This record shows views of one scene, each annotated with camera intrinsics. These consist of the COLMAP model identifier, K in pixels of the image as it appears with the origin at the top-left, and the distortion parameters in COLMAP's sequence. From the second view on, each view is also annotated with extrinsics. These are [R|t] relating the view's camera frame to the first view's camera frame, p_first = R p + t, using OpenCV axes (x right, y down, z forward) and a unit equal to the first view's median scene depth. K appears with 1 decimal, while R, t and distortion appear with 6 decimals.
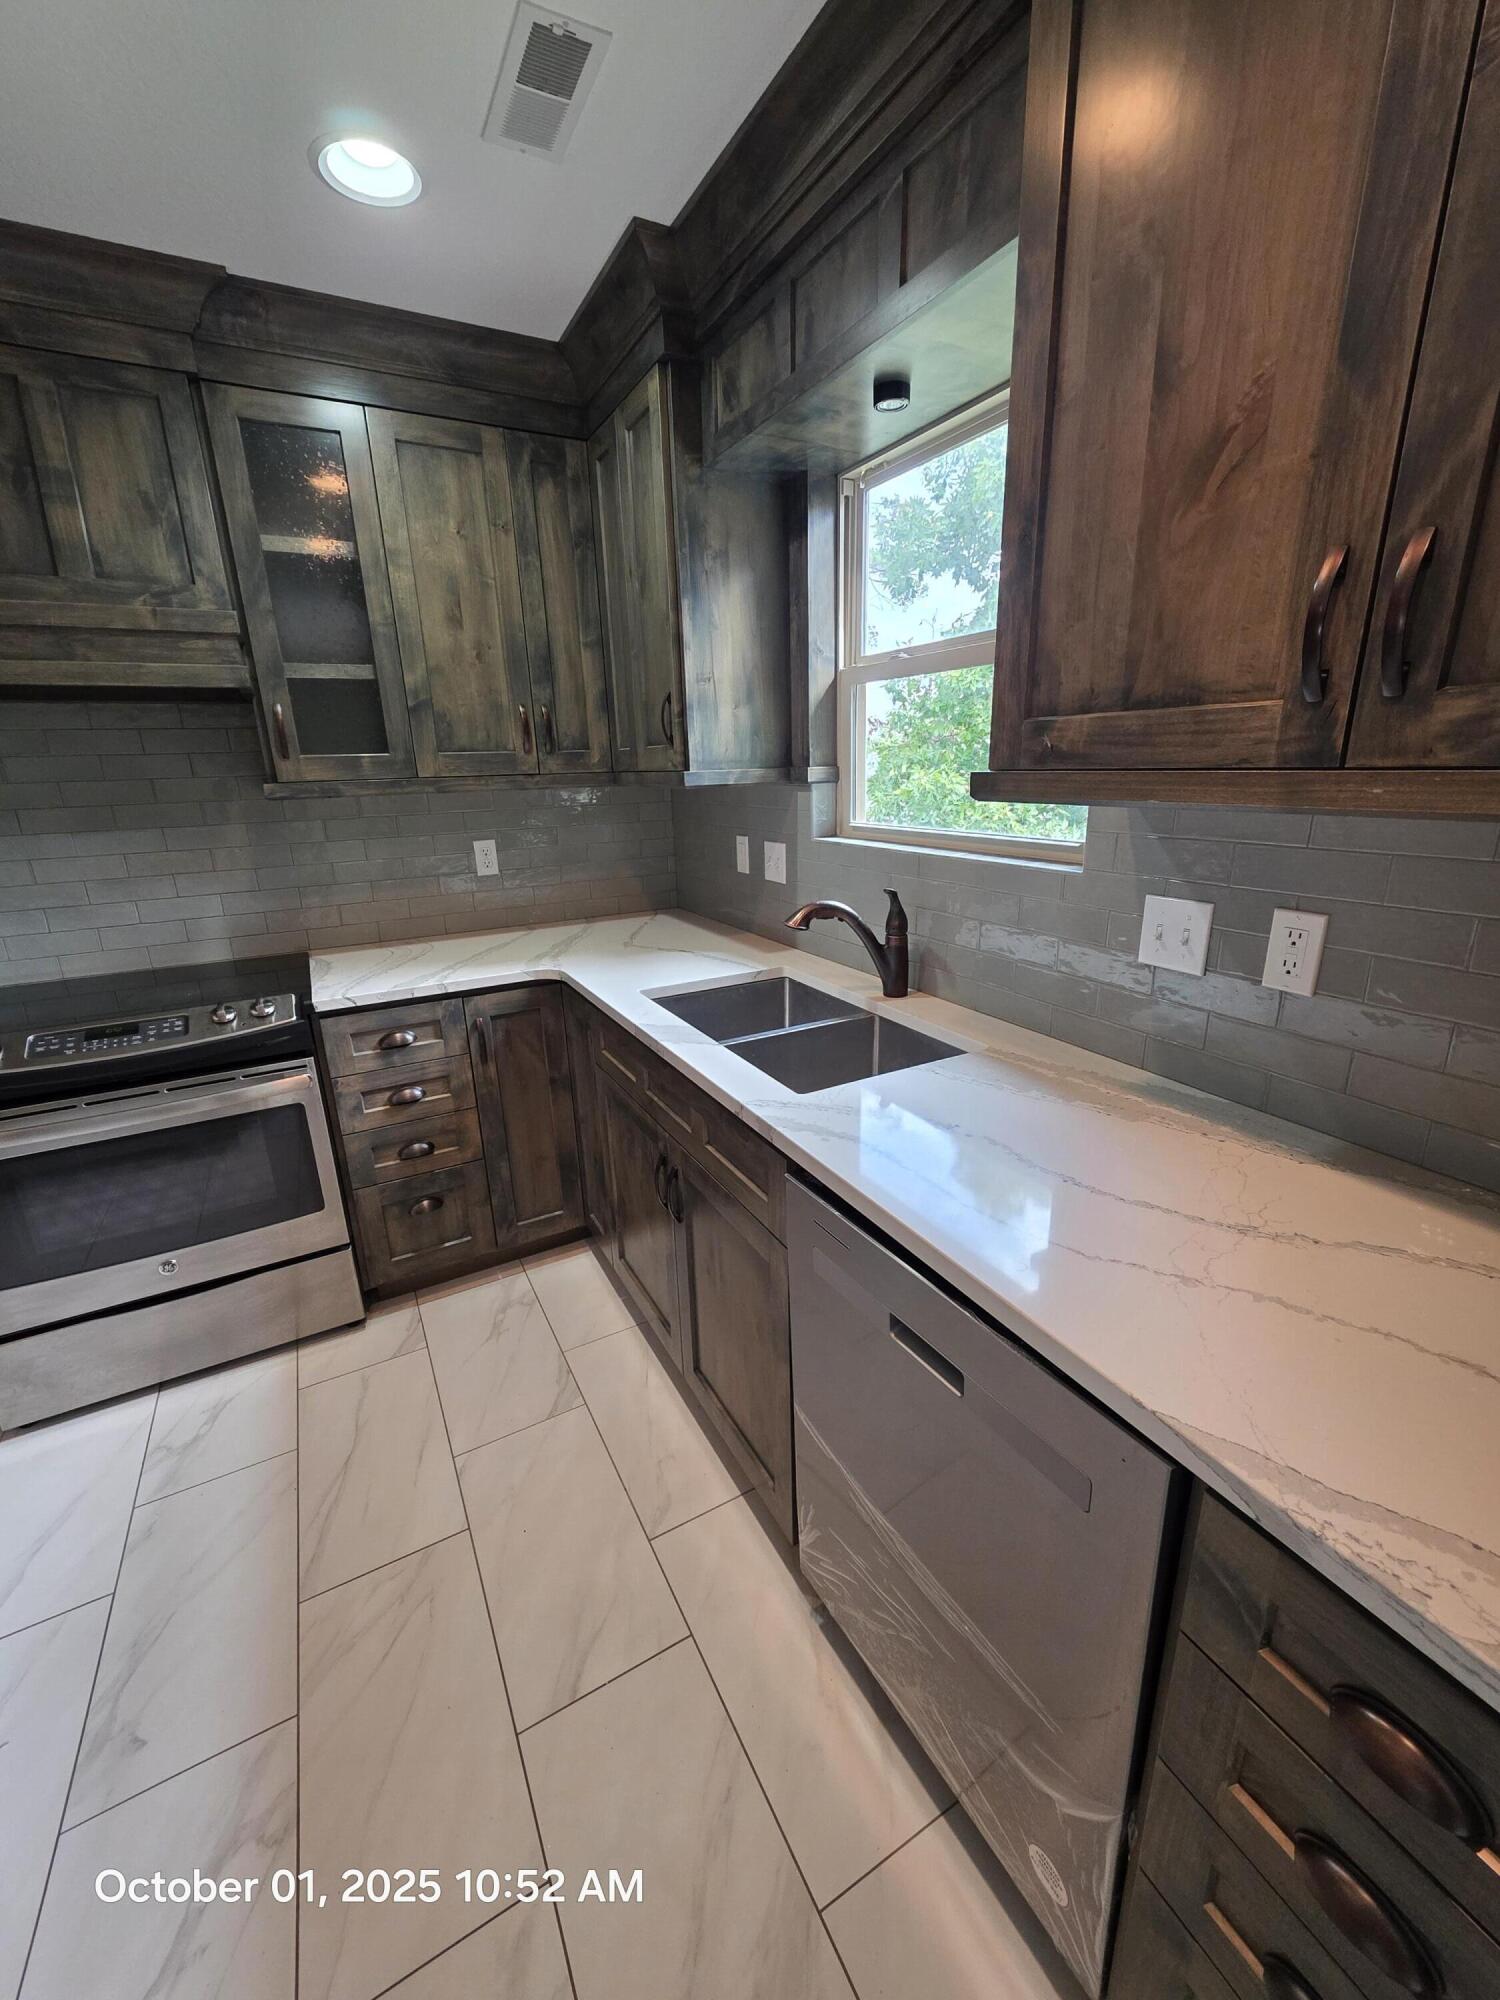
lens RADIAL K [[803.3, 0, 747.6], [0, 803.3, 1009.1], [0, 0, 1]] dist [0.000925, 0.000052]
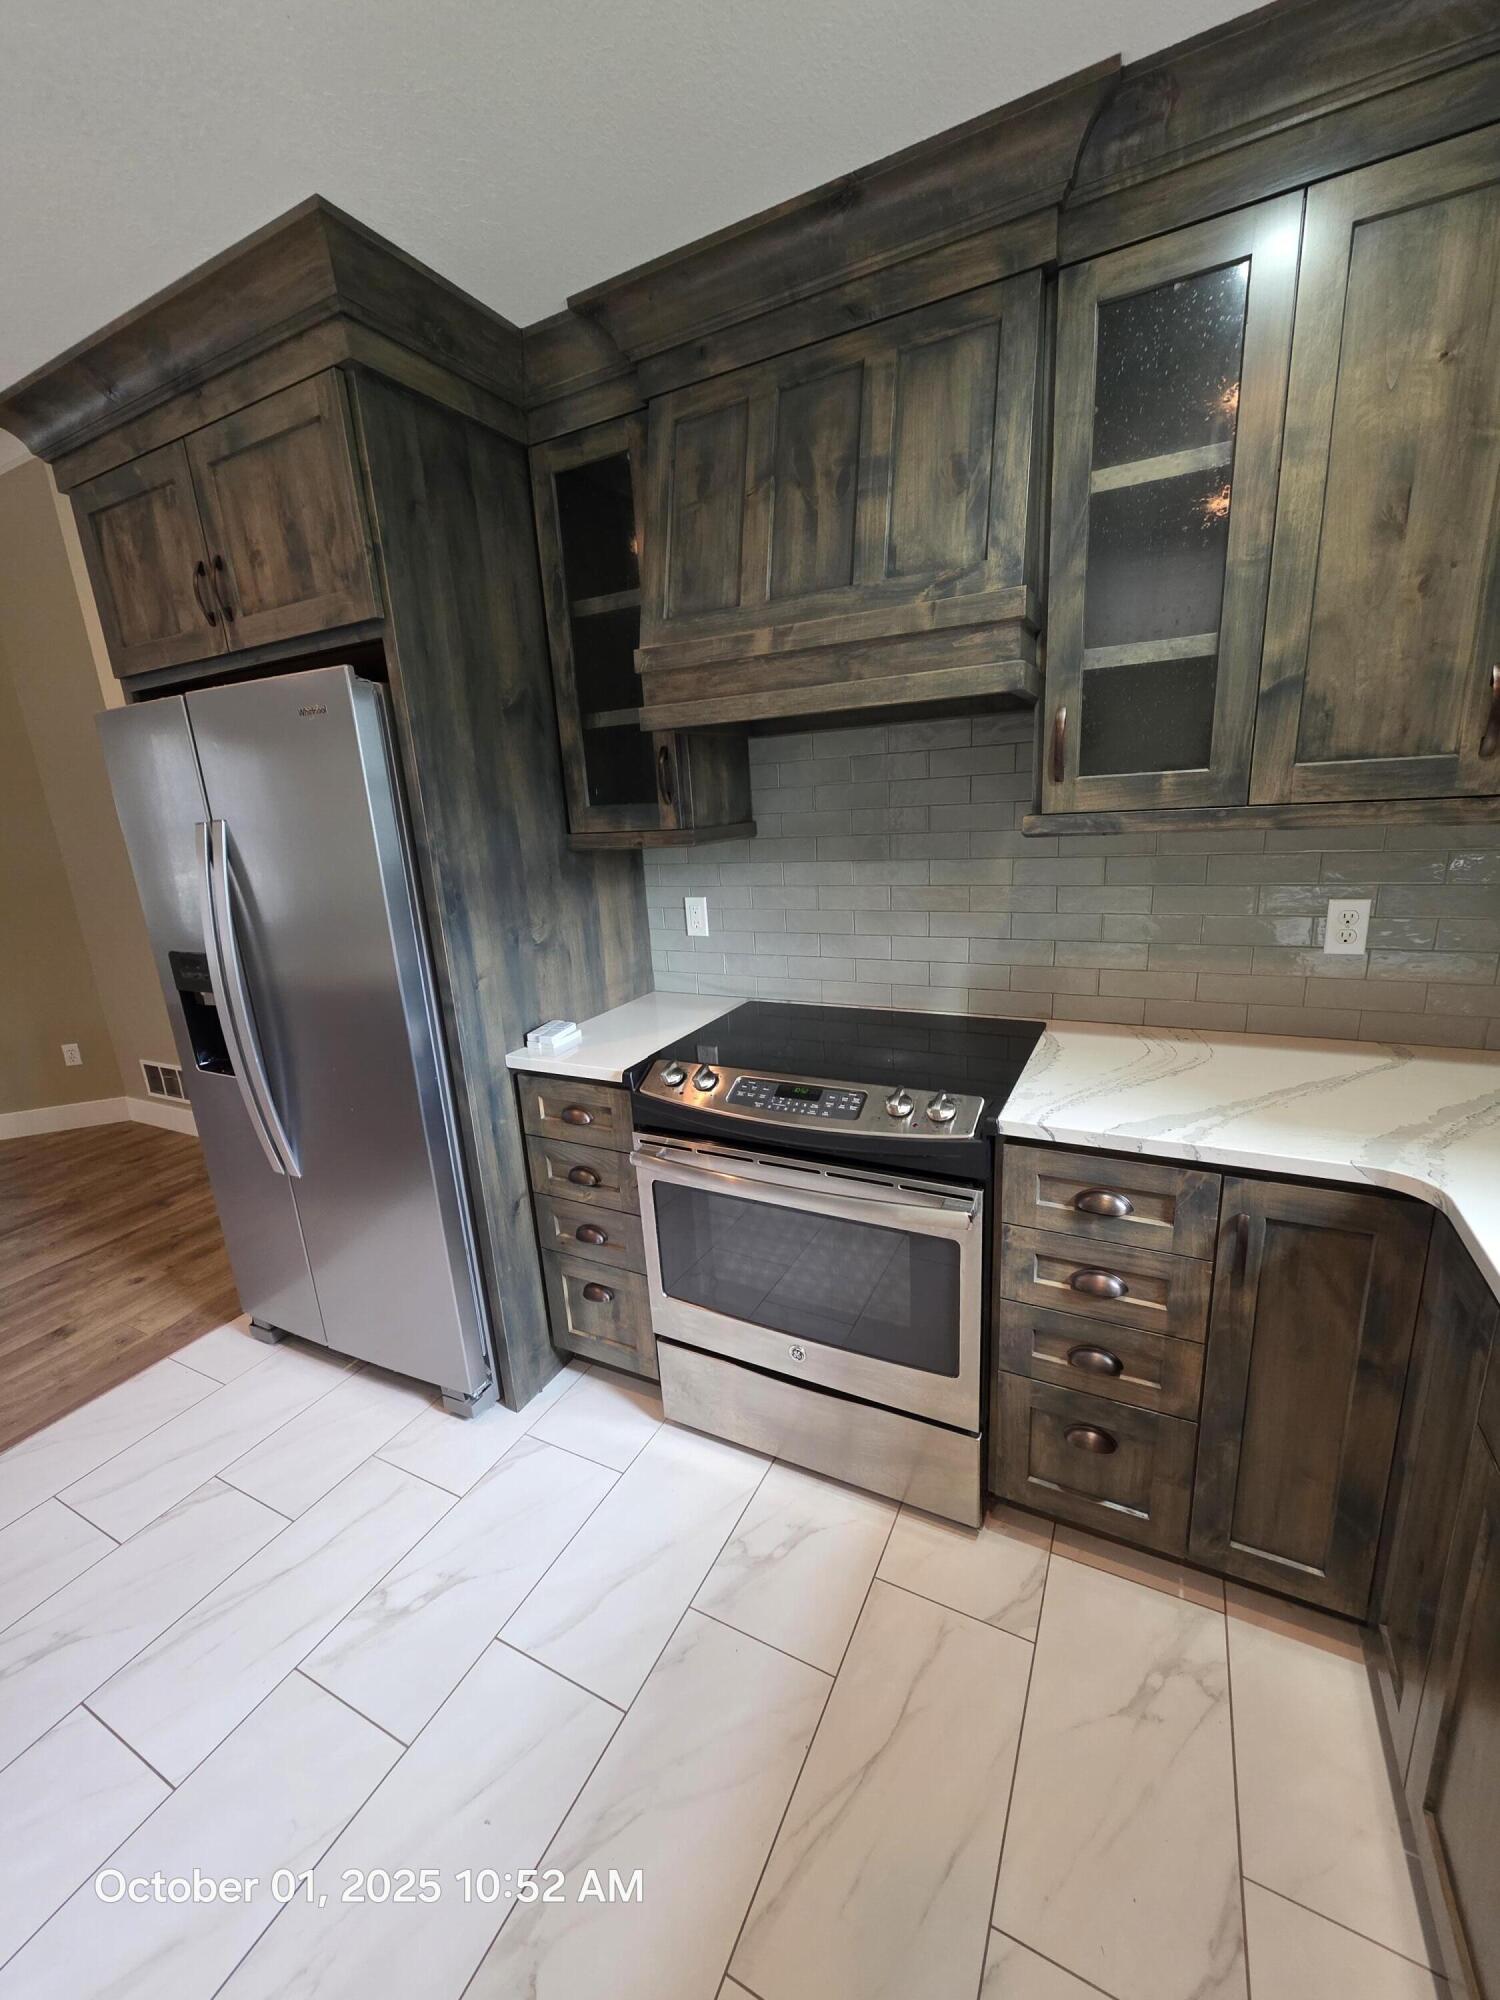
lens RADIAL K [[796.9, 0, 753.8], [0, 796.9, 1002.9], [0, 0, 1]] dist [0.002581, 0.000406]
pose [[0.566633, 0.203521, -0.798440, -0.107252], [-0.203063, 0.973620, 0.104065, -0.133442], [0.798557, 0.103166, 0.593012, 0.363753]]
